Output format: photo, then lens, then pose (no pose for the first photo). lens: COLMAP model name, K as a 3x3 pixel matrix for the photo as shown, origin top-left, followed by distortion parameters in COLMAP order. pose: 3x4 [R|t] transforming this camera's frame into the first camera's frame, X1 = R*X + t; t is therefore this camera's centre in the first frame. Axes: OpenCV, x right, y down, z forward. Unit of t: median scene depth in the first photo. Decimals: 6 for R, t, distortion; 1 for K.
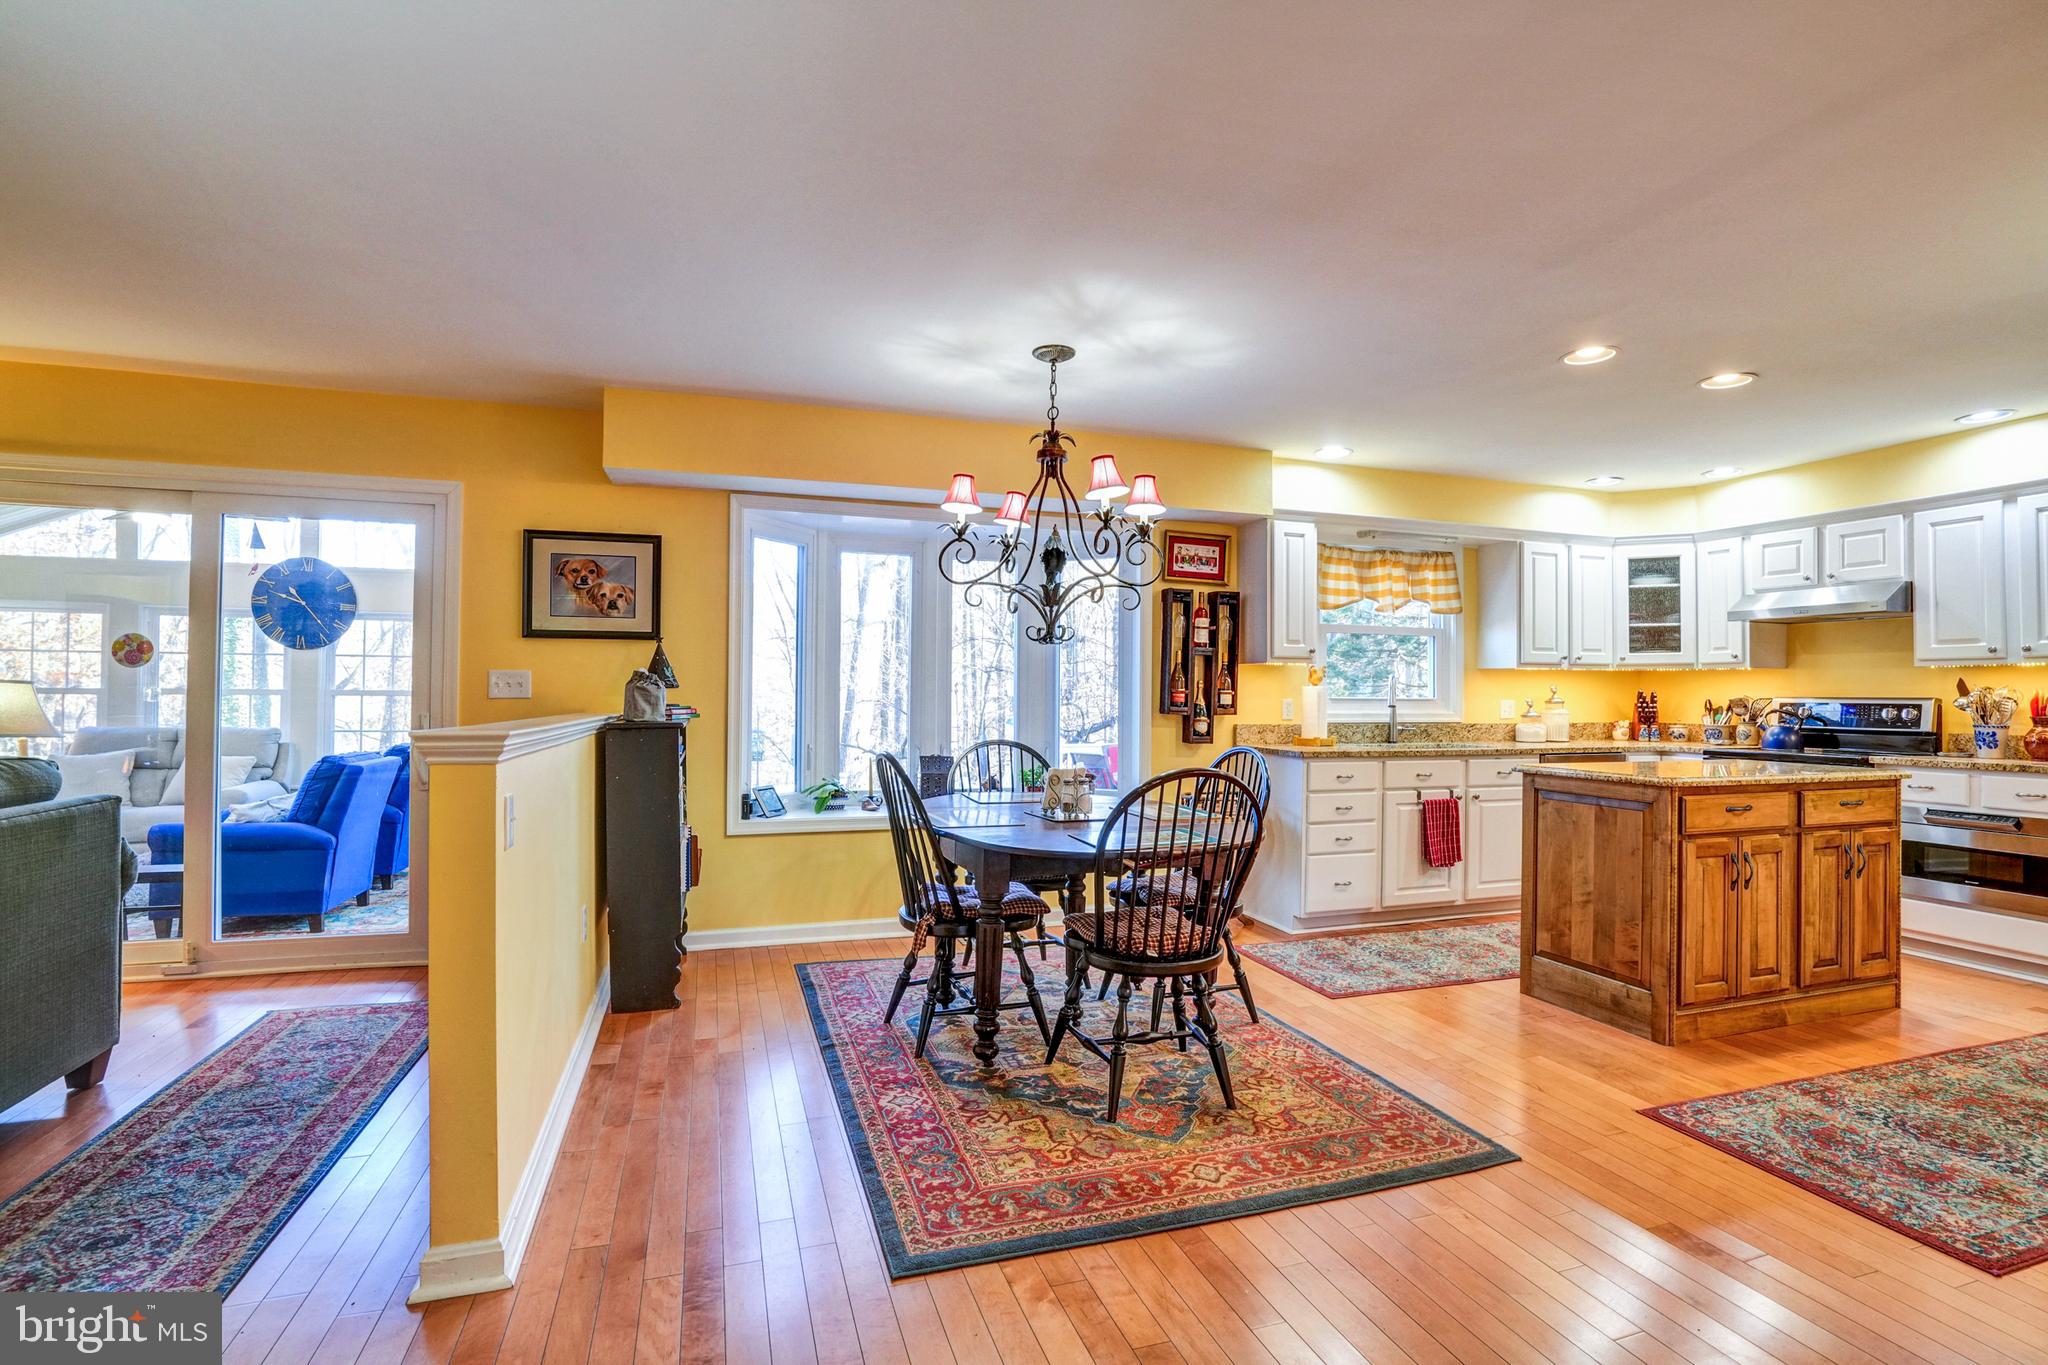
lens RADIAL K [[940.8, 0, 1024.0], [0, 940.8, 682.5], [0, 0, 1]] dist [-0.066476, 0.029934]
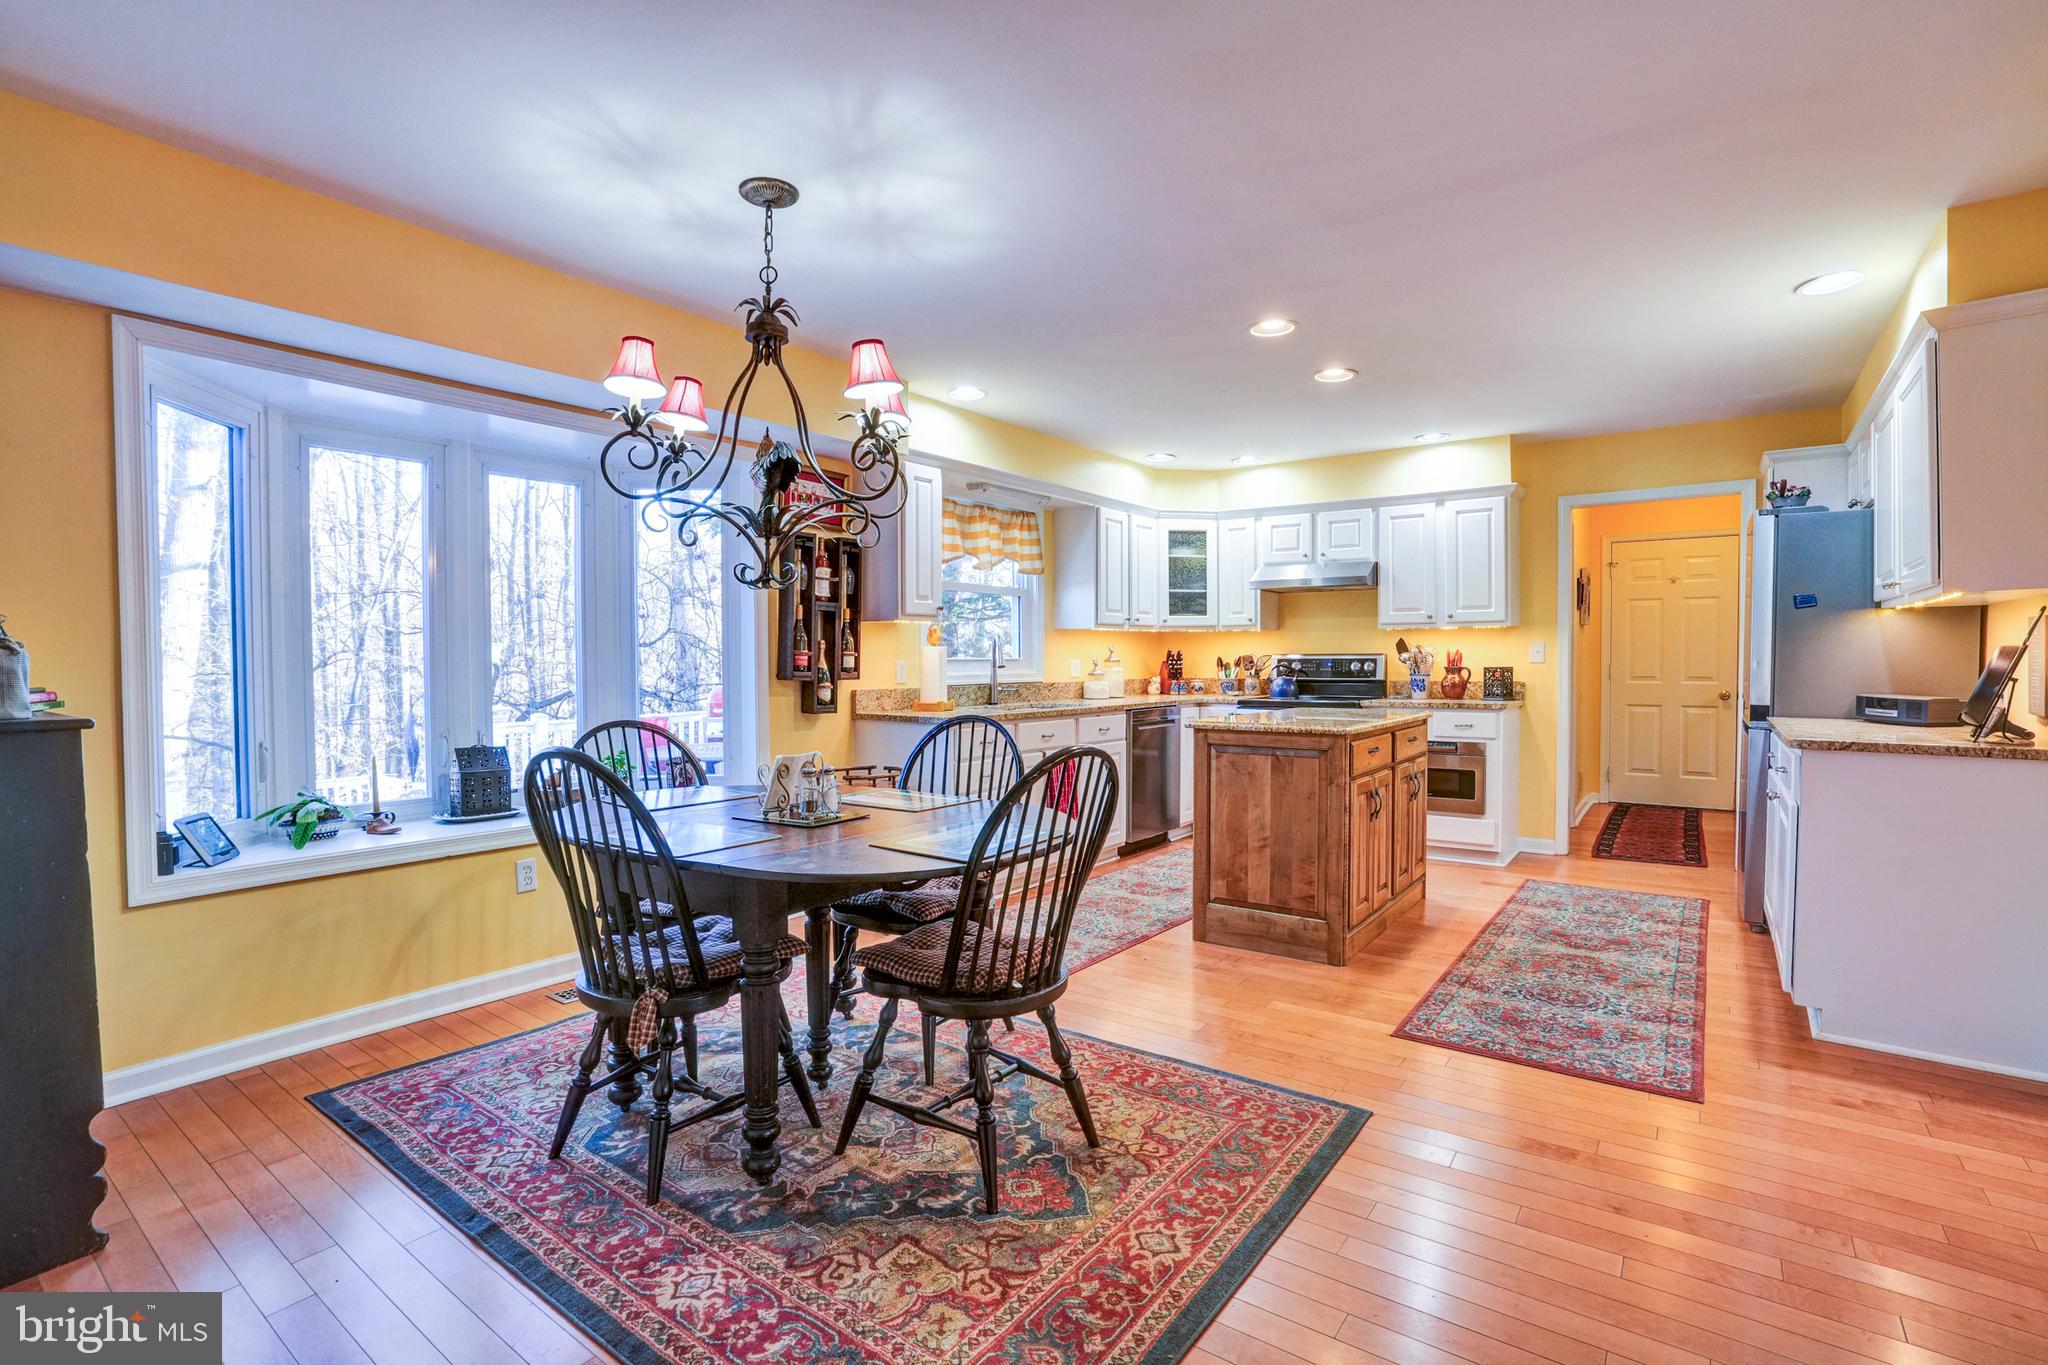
lens RADIAL K [[940.8, 0, 1024.0], [0, 940.8, 682.5], [0, 0, 1]] dist [-0.066476, 0.029934]
pose [[0.816850, -0.026184, 0.576256, -0.177844], [0.004000, 0.999202, 0.039733, 0.003572], [-0.576836, -0.030151, 0.816303, 0.214617]]
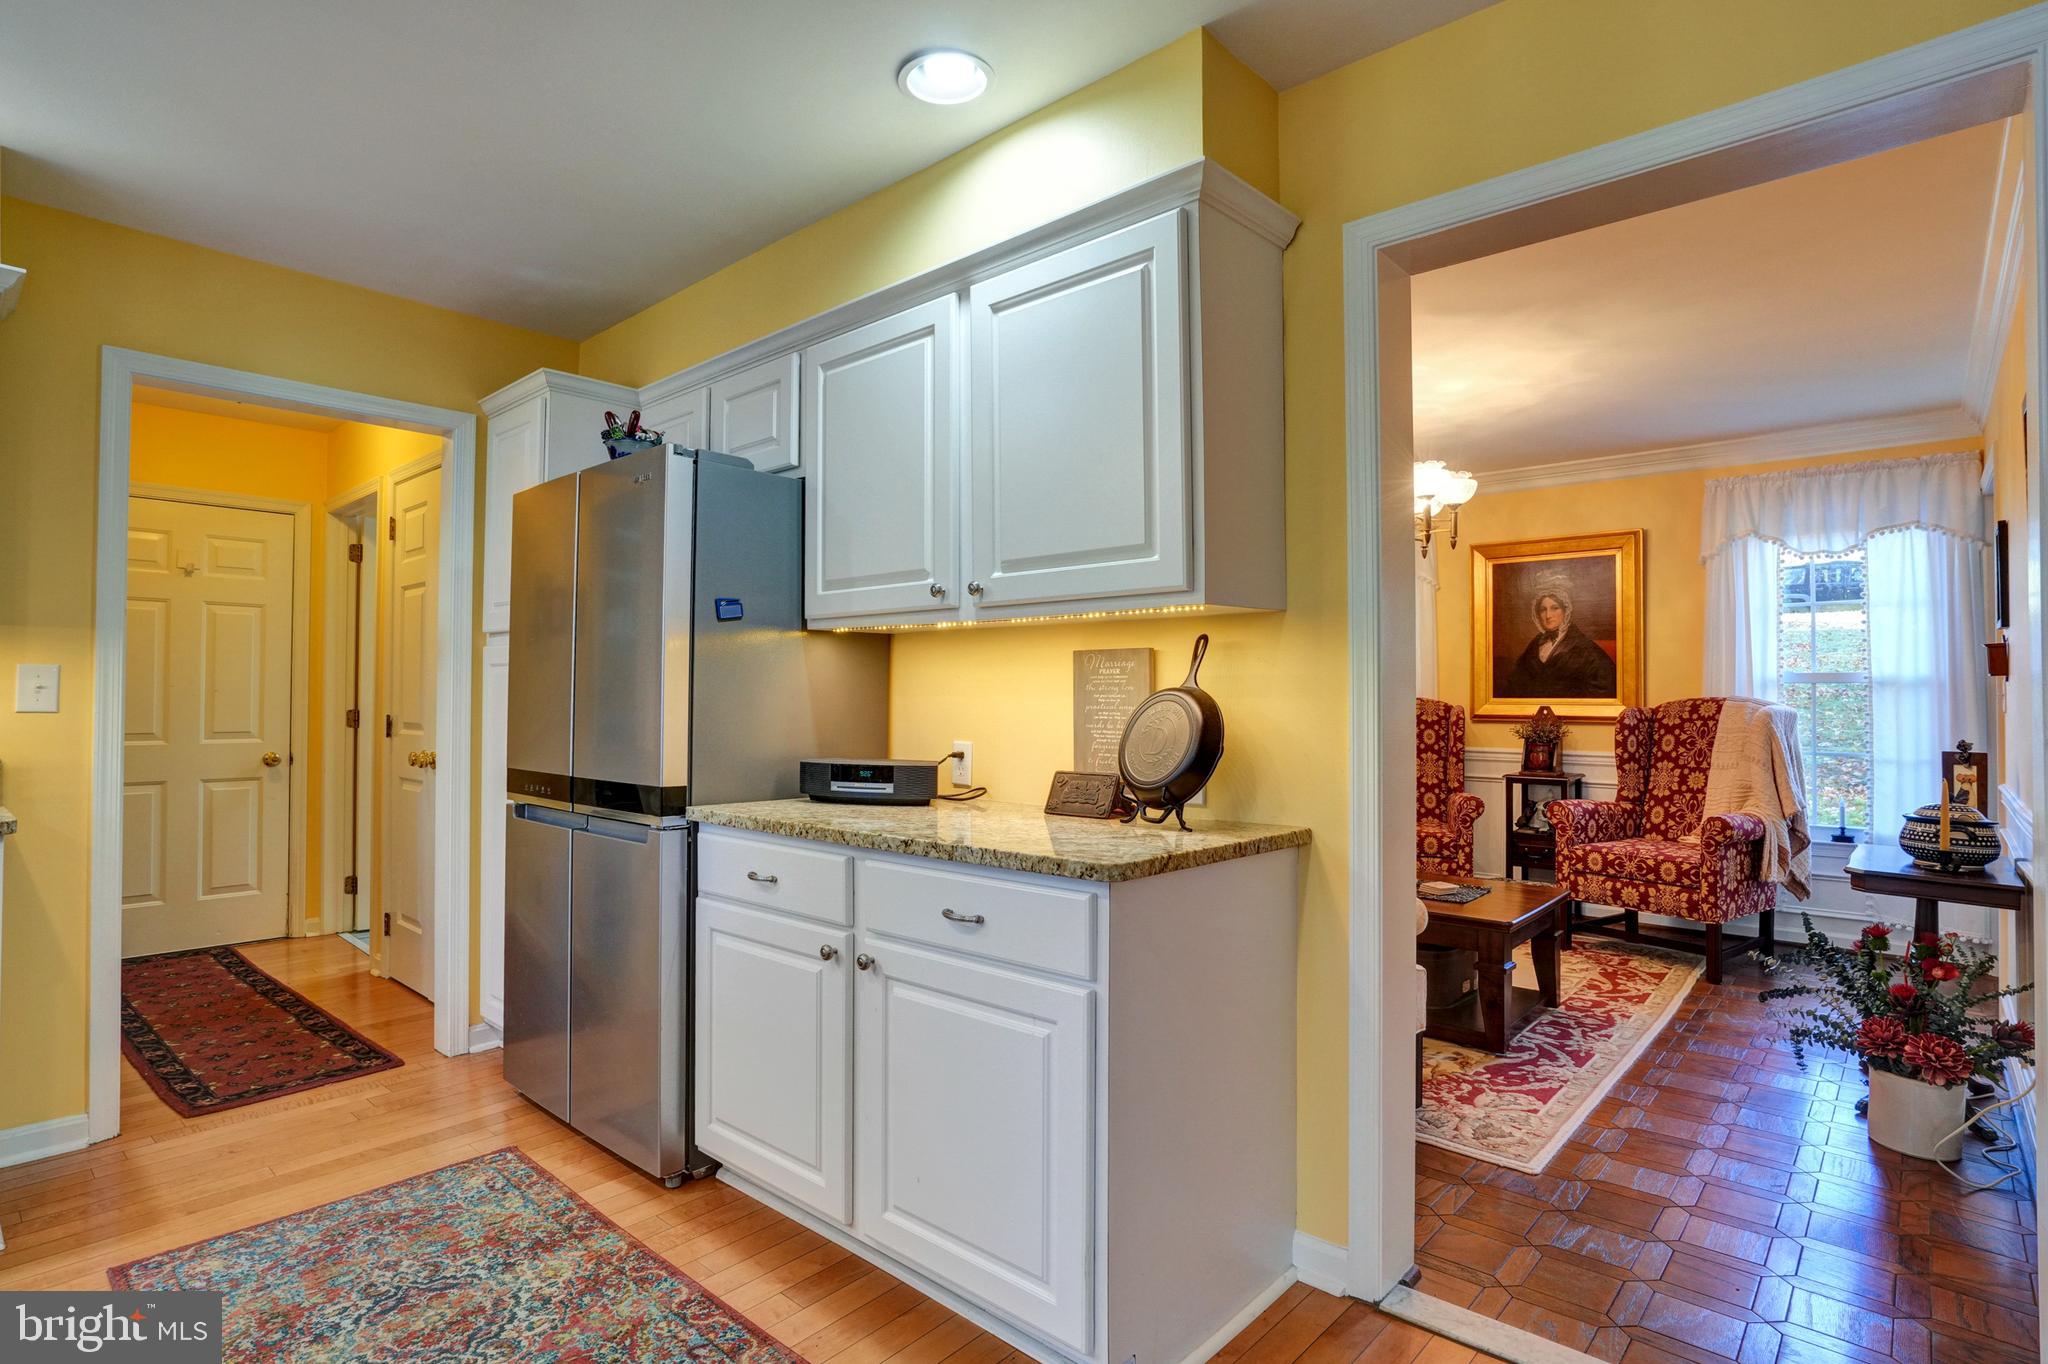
lens RADIAL K [[1028.2, 0, 1024.0], [0, 1028.2, 682.0], [0, 0, 1]] dist [-0.047910, 0.022815]
pose [[-0.500747, 0.006407, 0.865570, 0.313061], [-0.016075, 0.999731, -0.016700, 0.011977], [-0.865445, -0.022277, -0.500509, 0.625561]]
